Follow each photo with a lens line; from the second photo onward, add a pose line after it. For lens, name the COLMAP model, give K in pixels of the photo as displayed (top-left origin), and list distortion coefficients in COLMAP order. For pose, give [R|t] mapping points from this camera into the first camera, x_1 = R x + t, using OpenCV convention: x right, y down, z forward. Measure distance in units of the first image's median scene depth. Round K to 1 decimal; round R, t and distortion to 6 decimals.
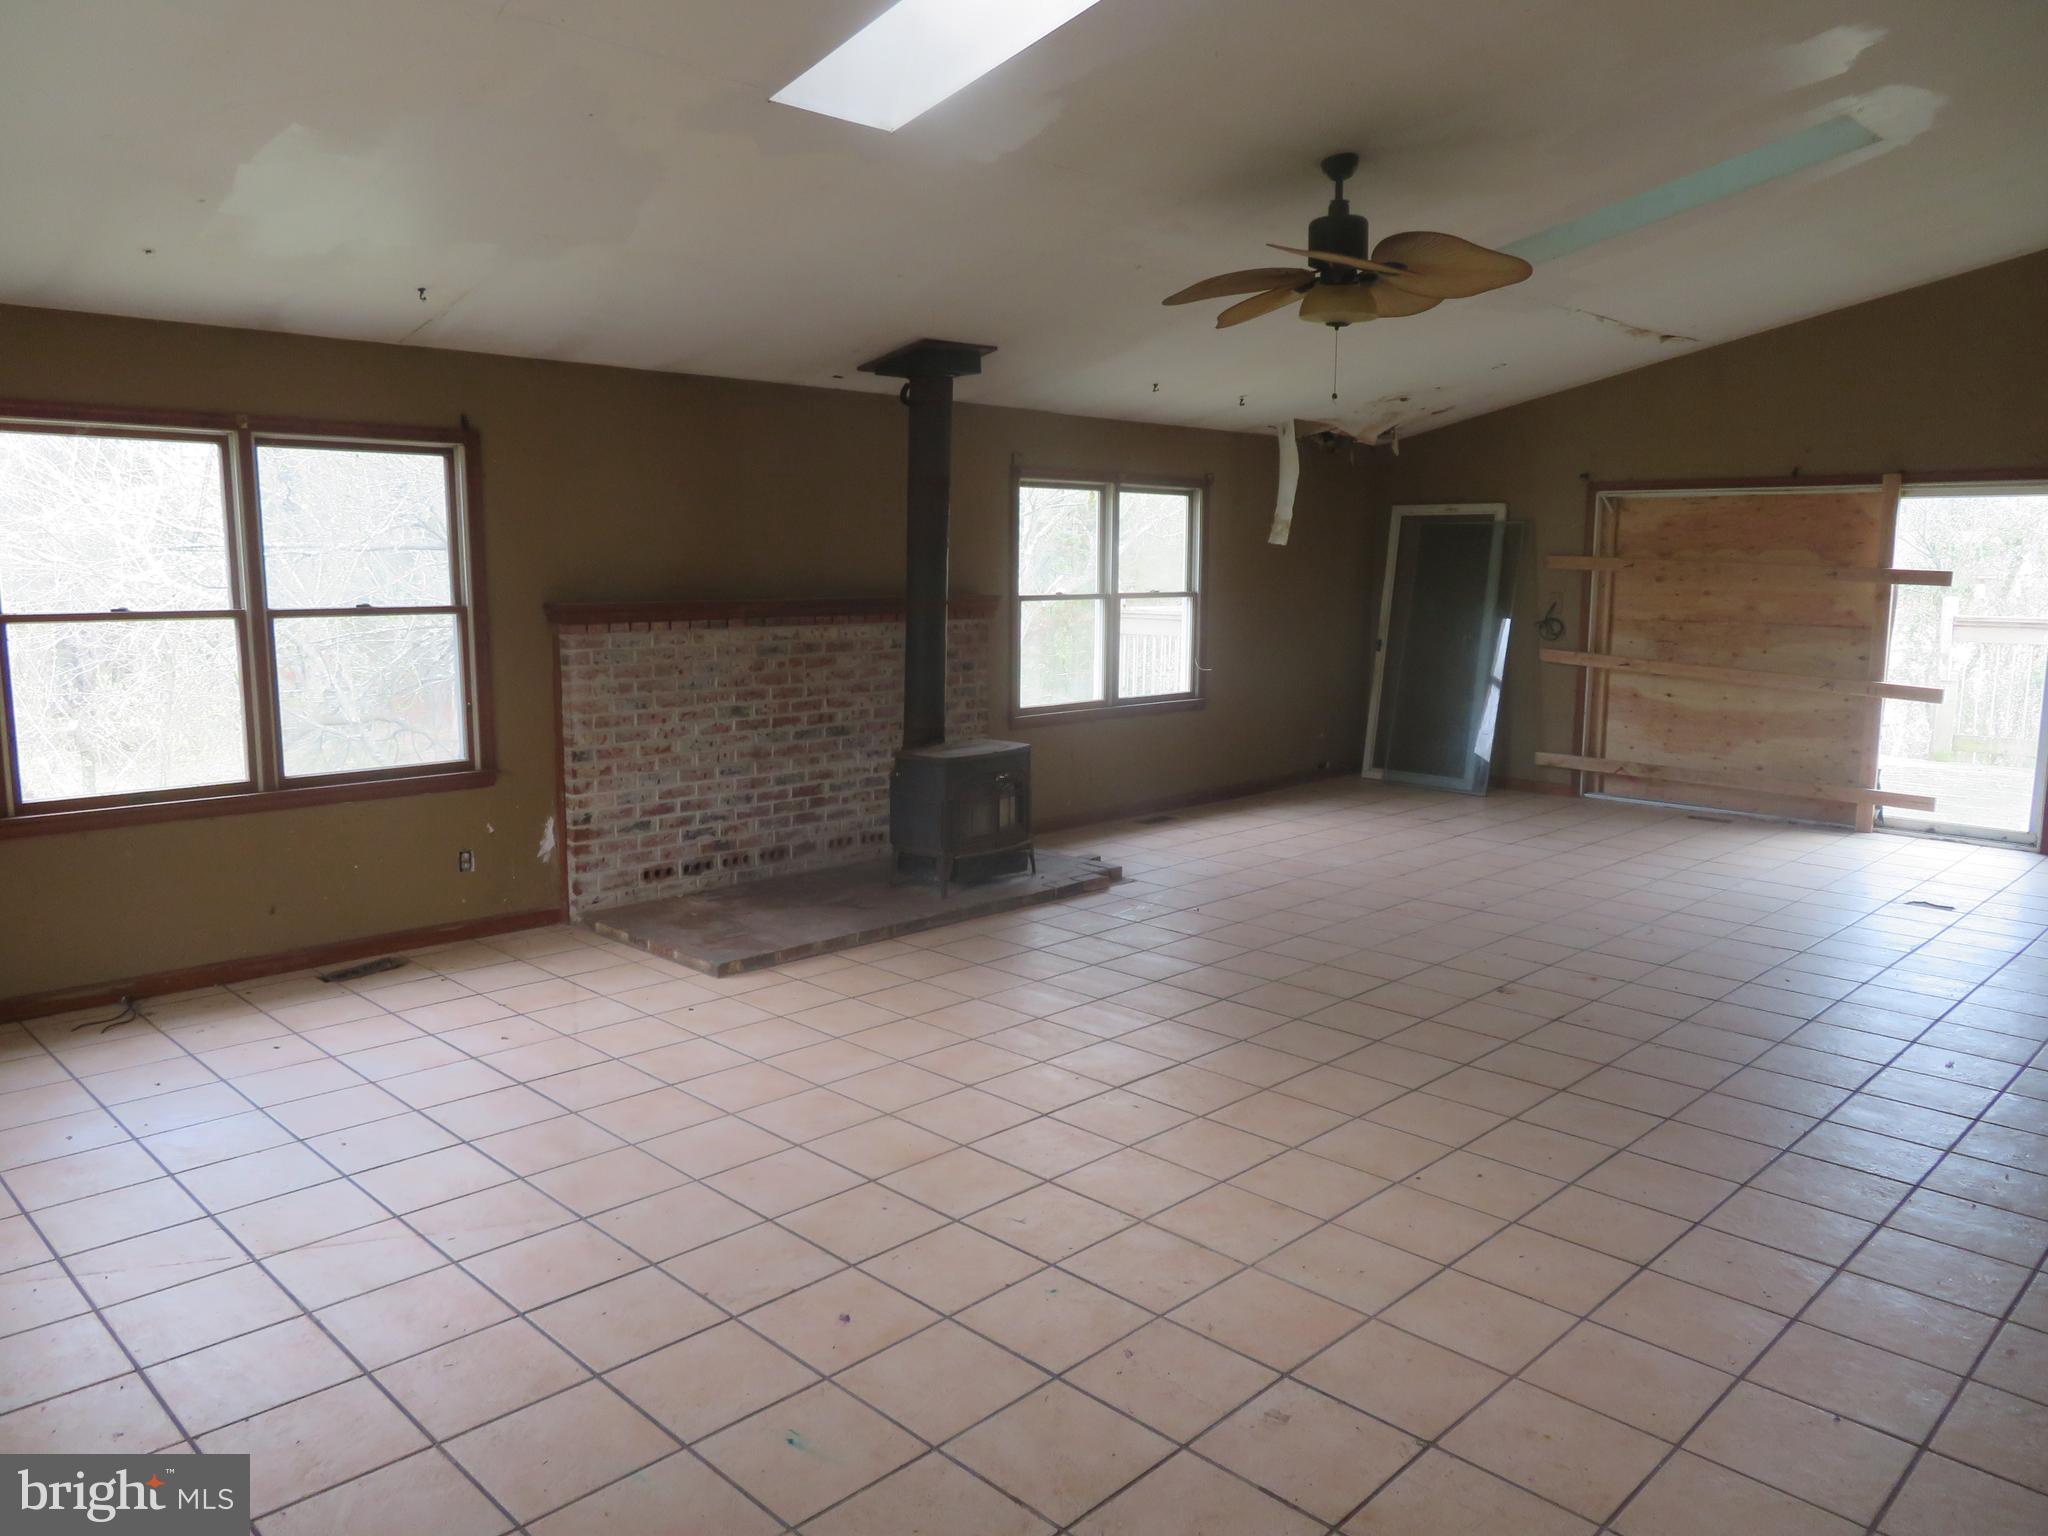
lens RADIAL K [[1452.5, 0, 1024.0], [0, 1452.5, 768.0], [0, 0, 1]] dist [-0.024342, -0.000749]
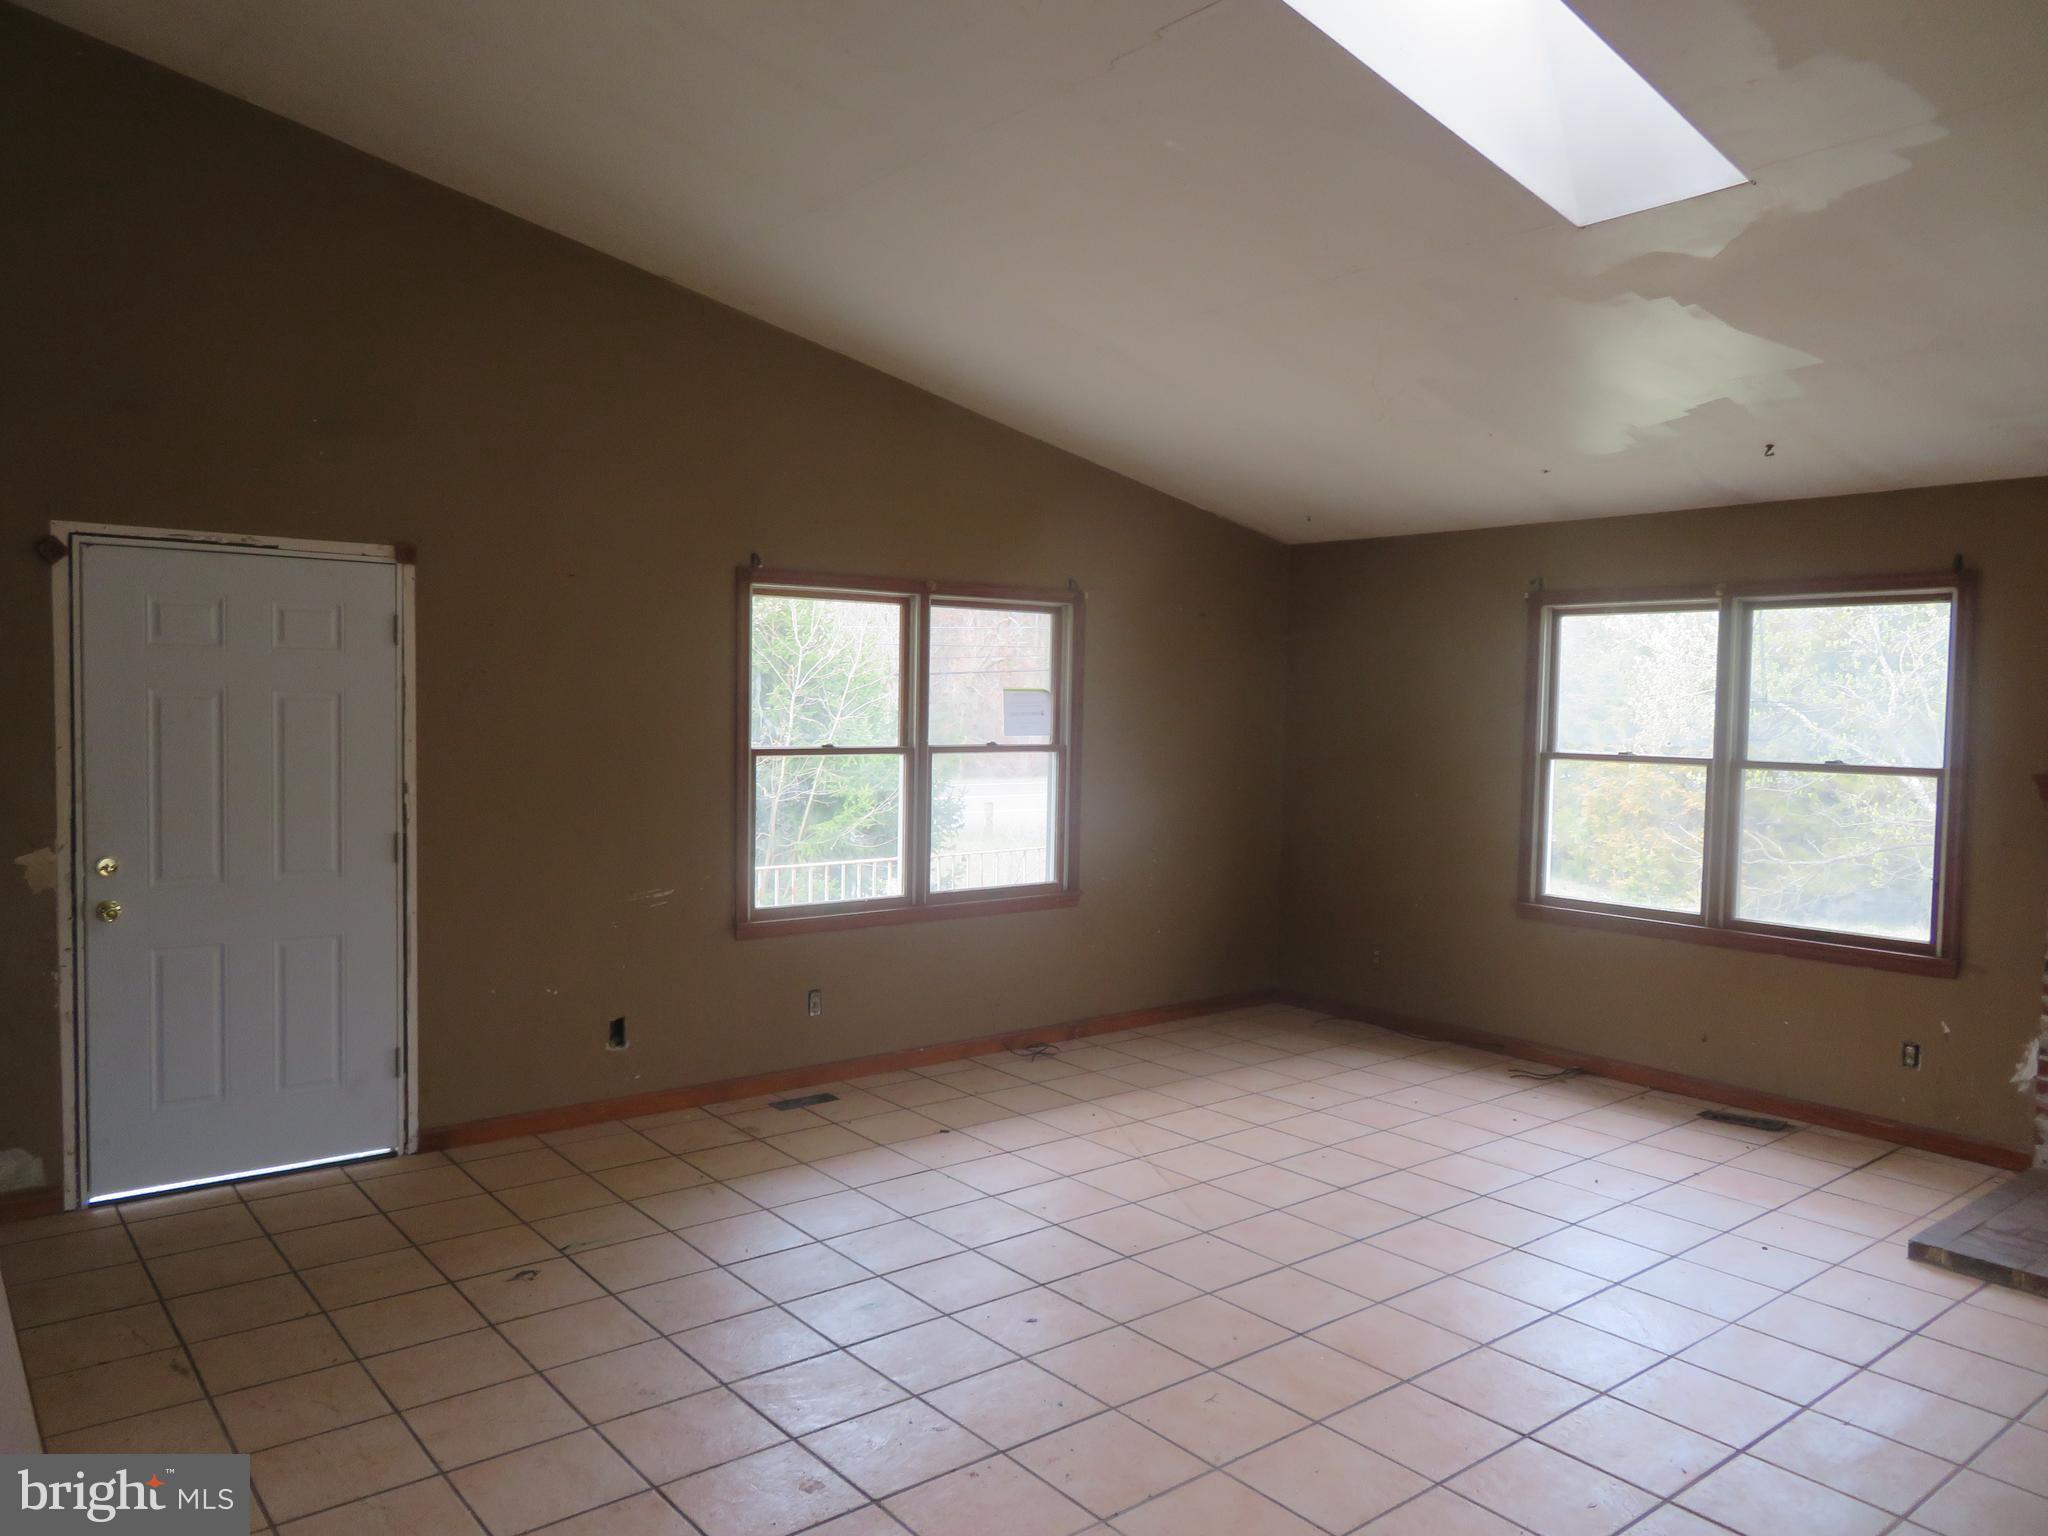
lens RADIAL K [[1467.6, 0, 1026.8], [0, 1467.6, 773.2], [0, 0, 1]] dist [-0.011502, 0.006066]
pose [[-0.117788, 0.042278, -0.992138, 0.508745], [-0.154696, 0.986115, 0.060387, -0.069790], [0.980915, 0.160593, -0.109612, 0.498690]]
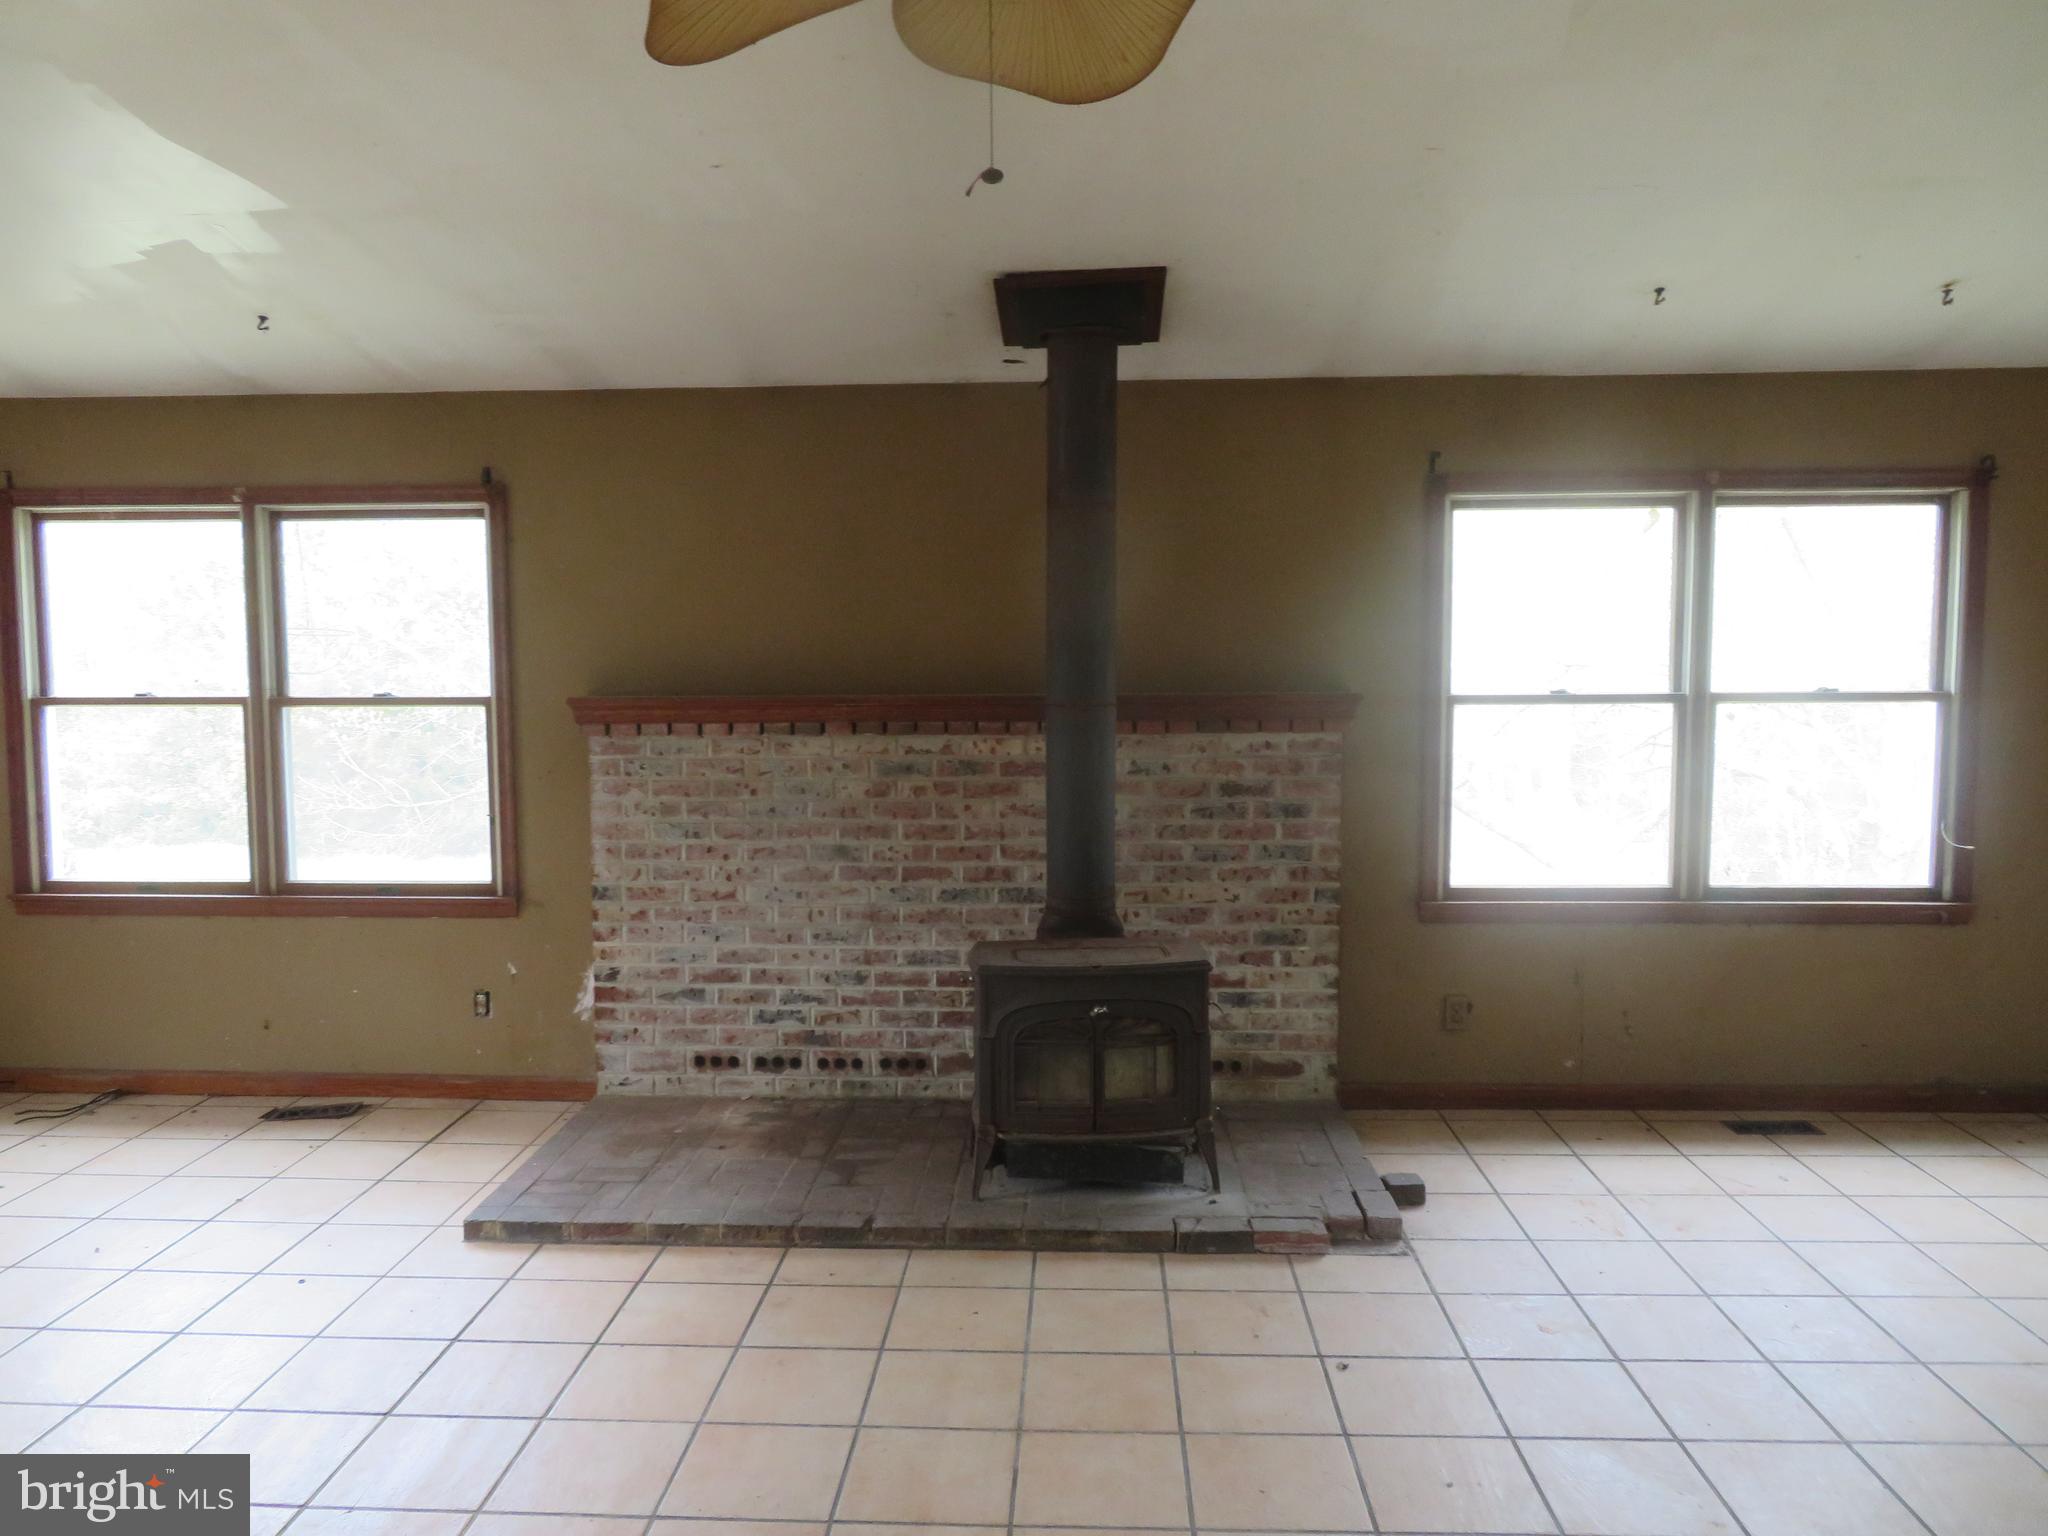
lens RADIAL K [[1467.6, 0, 1026.8], [0, 1467.6, 773.2], [0, 0, 1]] dist [-0.011502, 0.006066]
pose [[0.667957, 0.052748, -0.742329, 0.401641], [-0.097534, 0.995086, -0.017055, -0.076482], [0.737781, 0.083794, 0.669819, 0.605009]]
